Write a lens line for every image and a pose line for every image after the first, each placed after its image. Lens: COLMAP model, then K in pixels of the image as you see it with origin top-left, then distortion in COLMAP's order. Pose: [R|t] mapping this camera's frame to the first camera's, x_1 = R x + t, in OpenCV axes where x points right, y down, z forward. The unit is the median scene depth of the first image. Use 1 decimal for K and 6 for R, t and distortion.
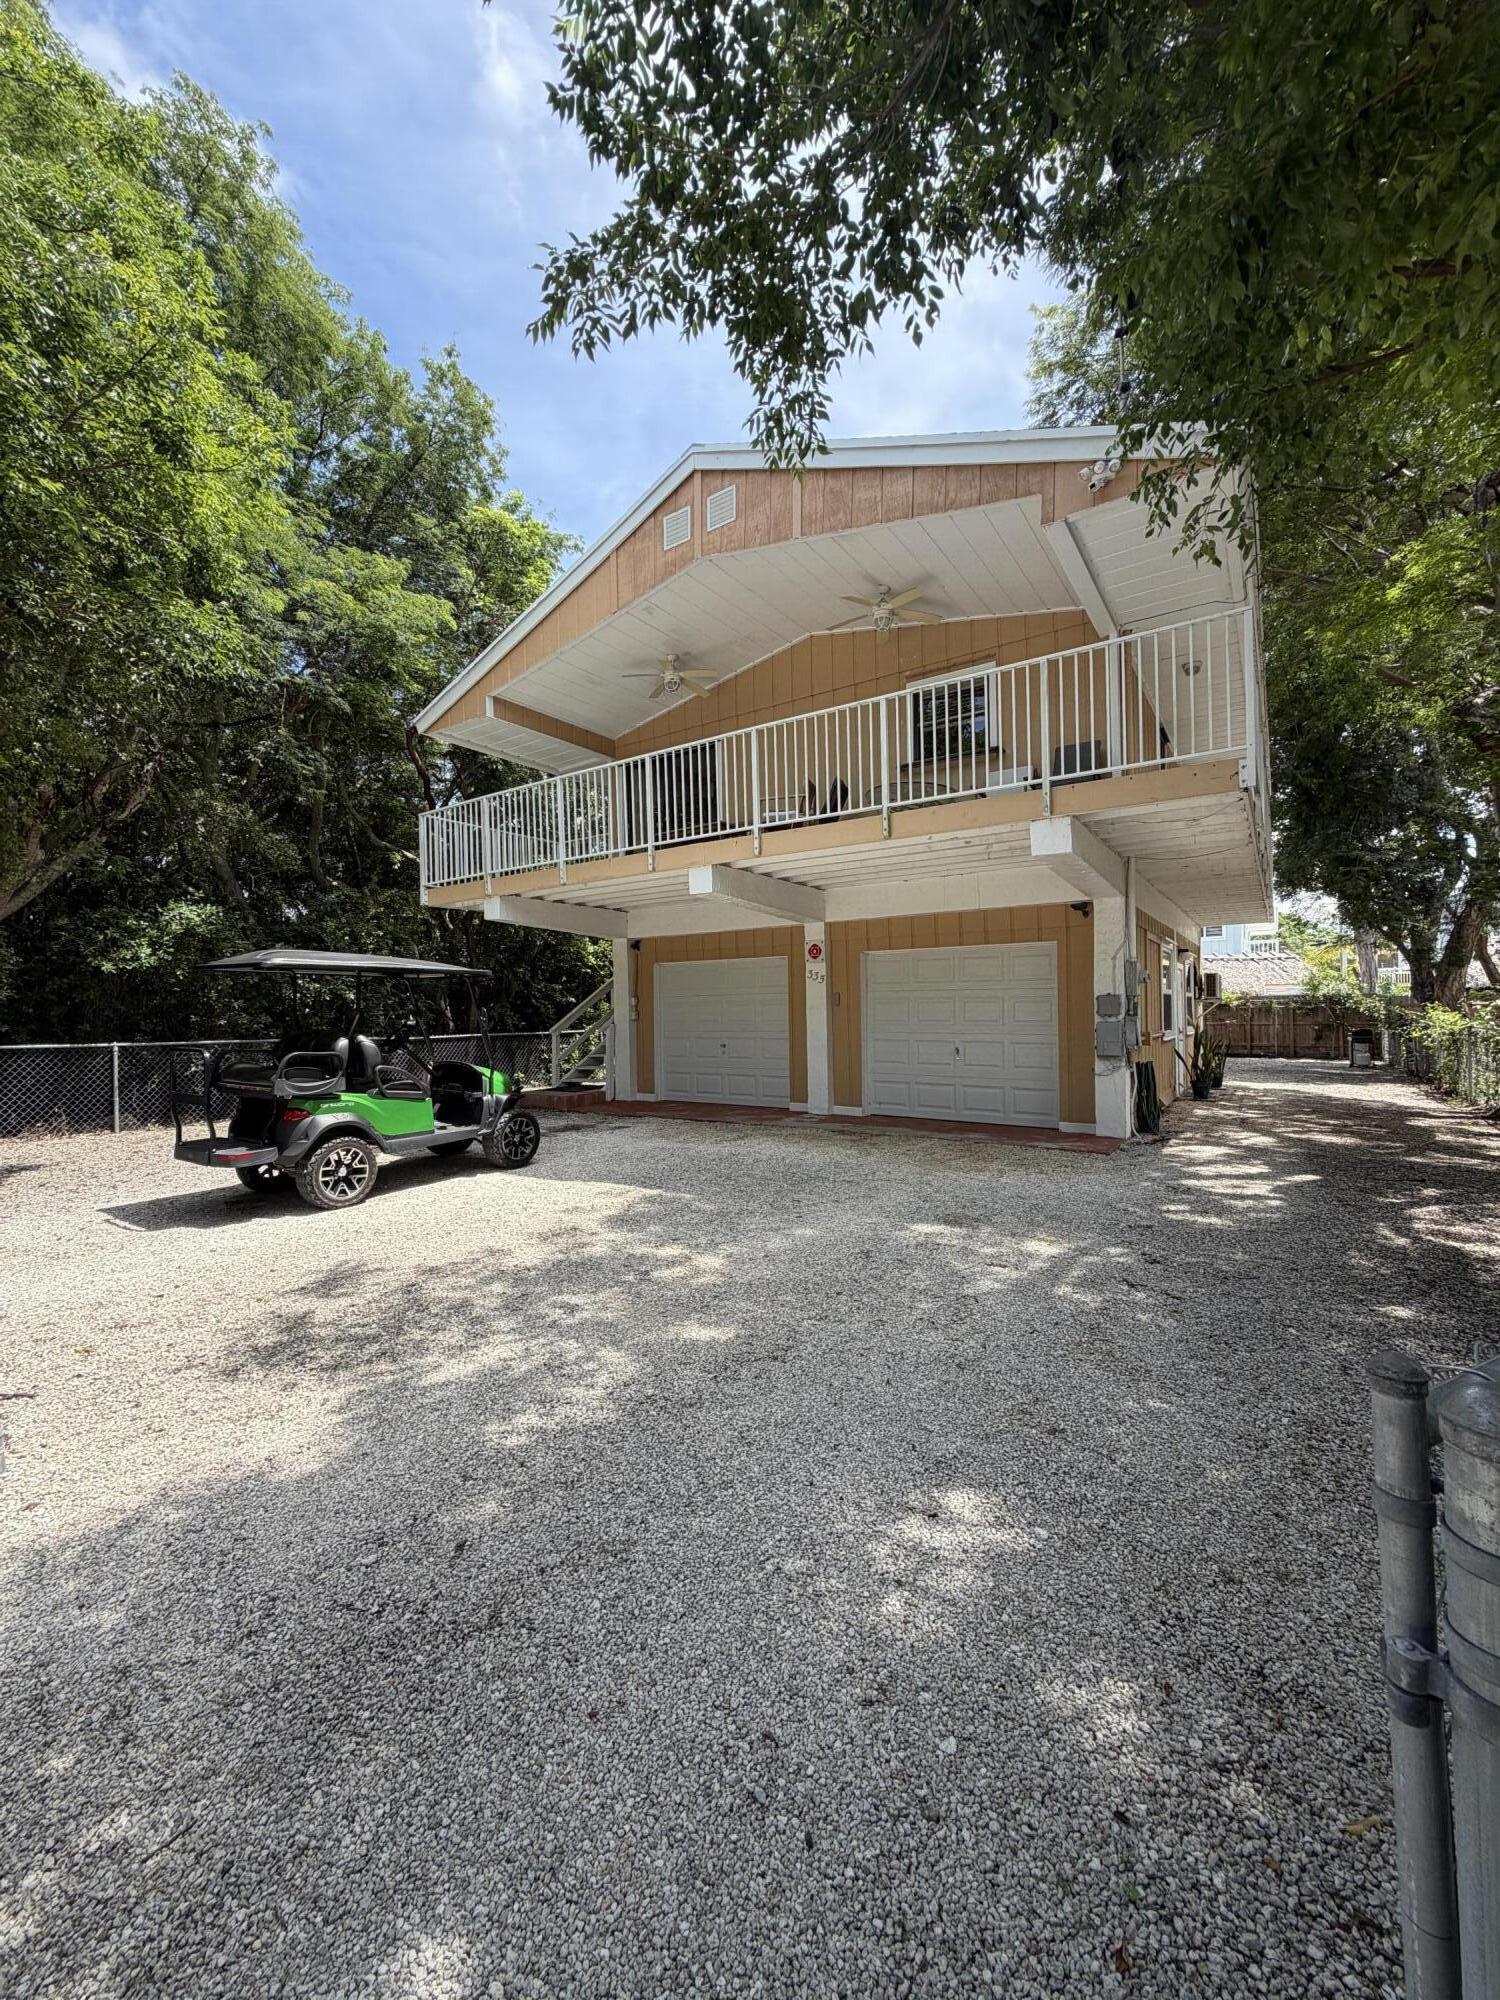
lens RADIAL K [[798.1, 0, 747.1], [0, 798.1, 995.9], [0, 0, 1]] dist [0.001003, 0.000220]
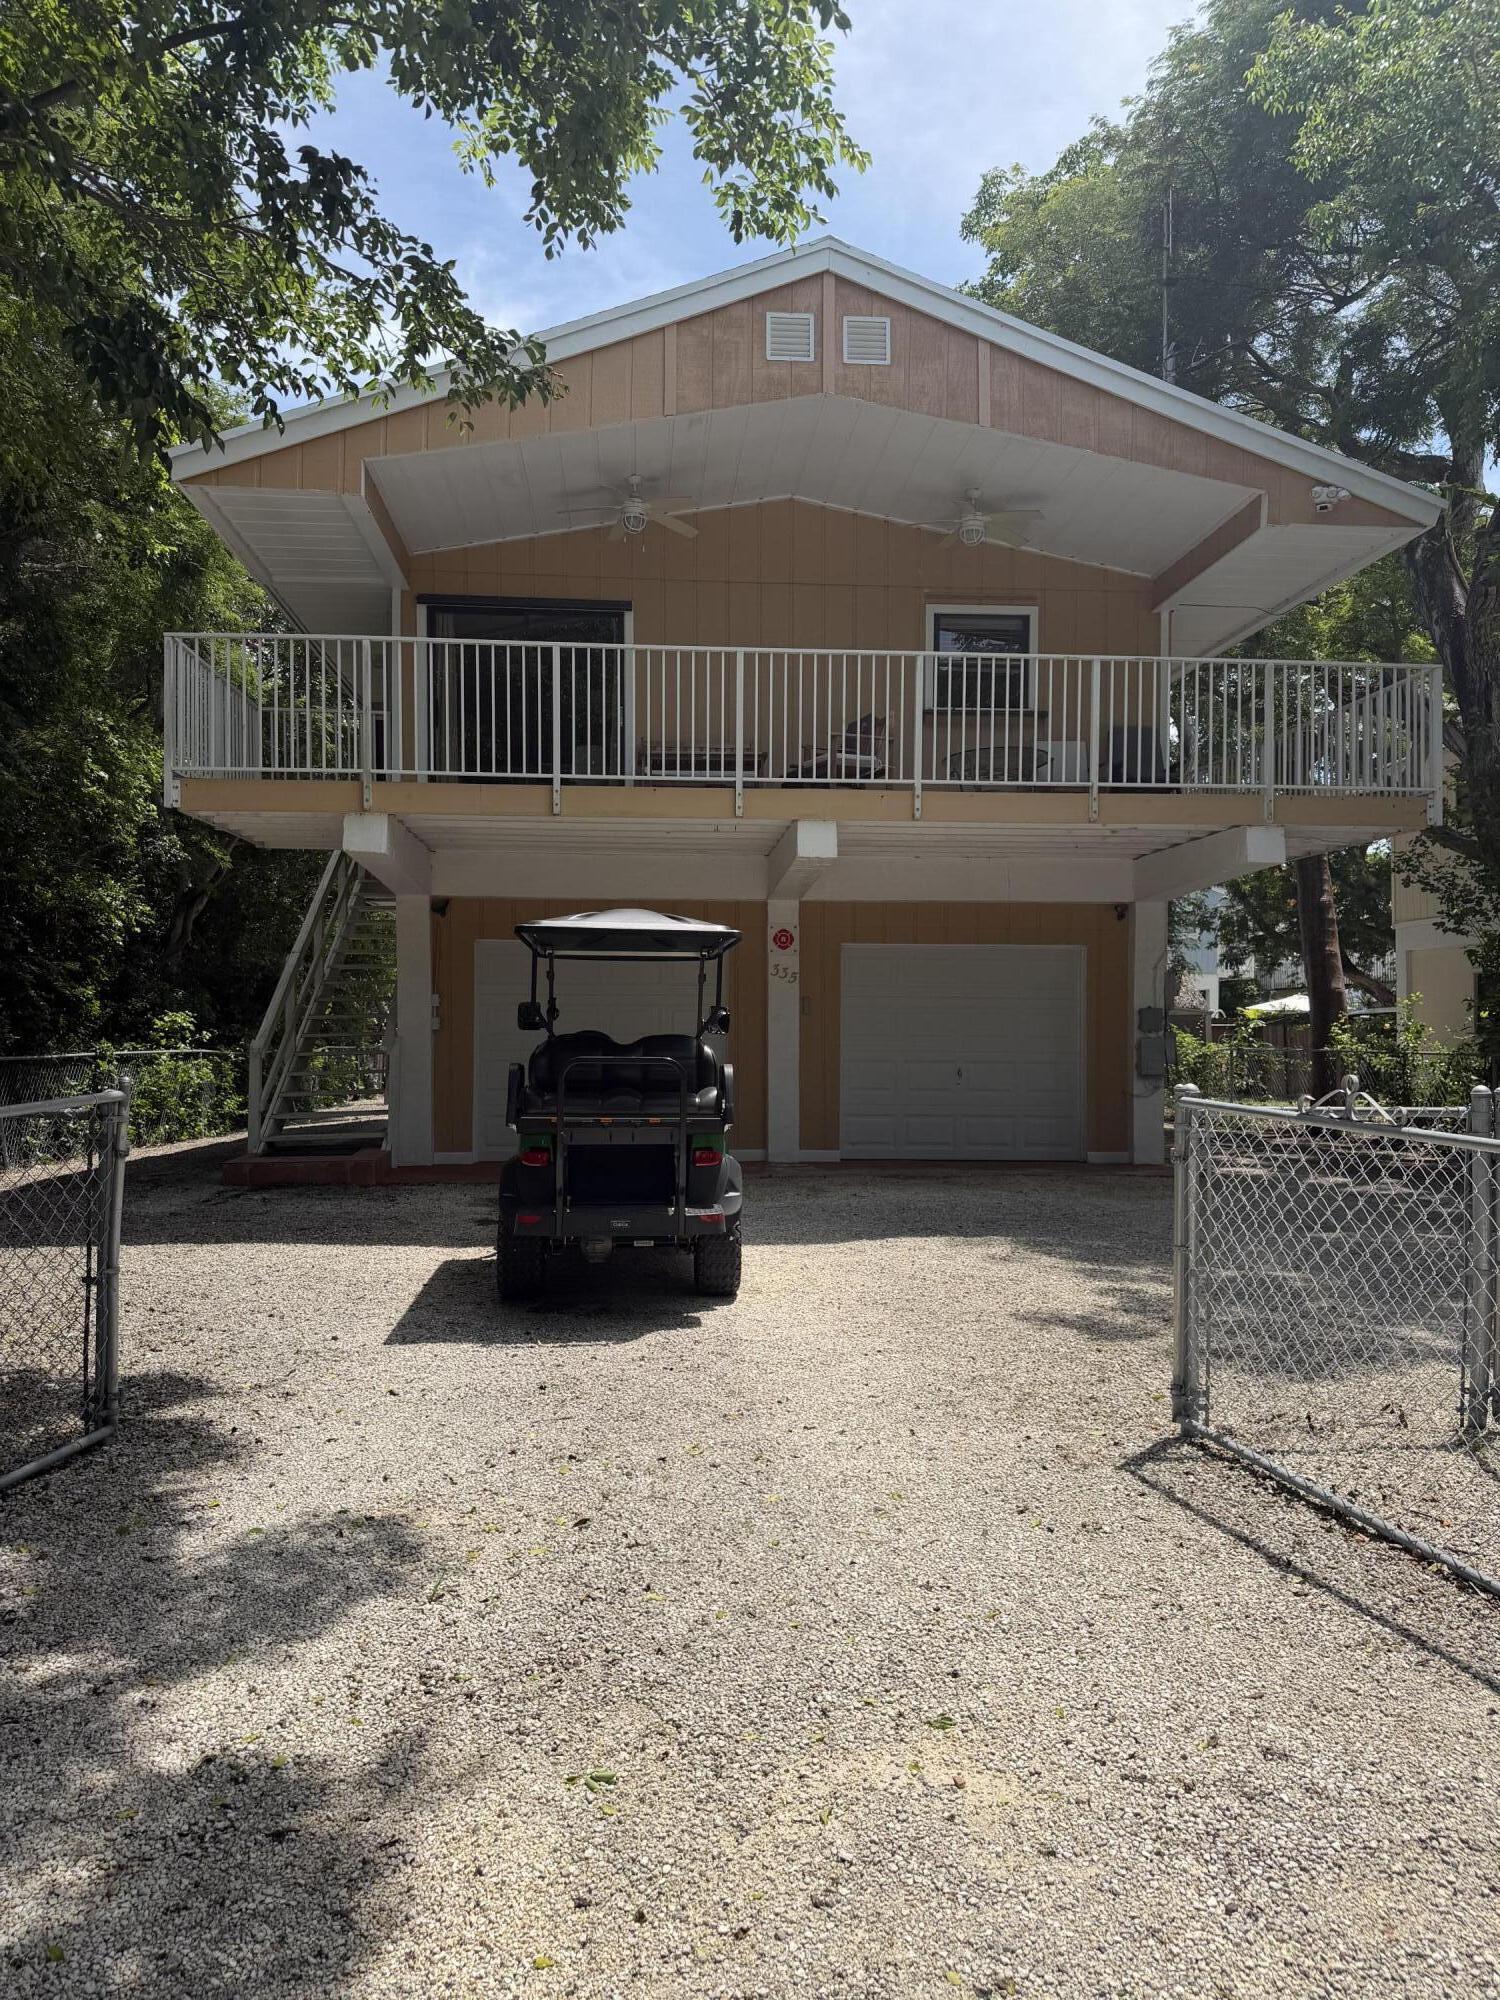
lens RADIAL K [[1394.2, 0, 750.0], [0, 1394.2, 1000.0], [0, 0, 1]] dist [0.089079, -0.000103]
pose [[0.775034, 0.028767, 0.631264, -1.378729], [-0.025087, 0.999576, -0.014751, 0.036128], [-0.631421, -0.004404, 0.775427, 0.061260]]
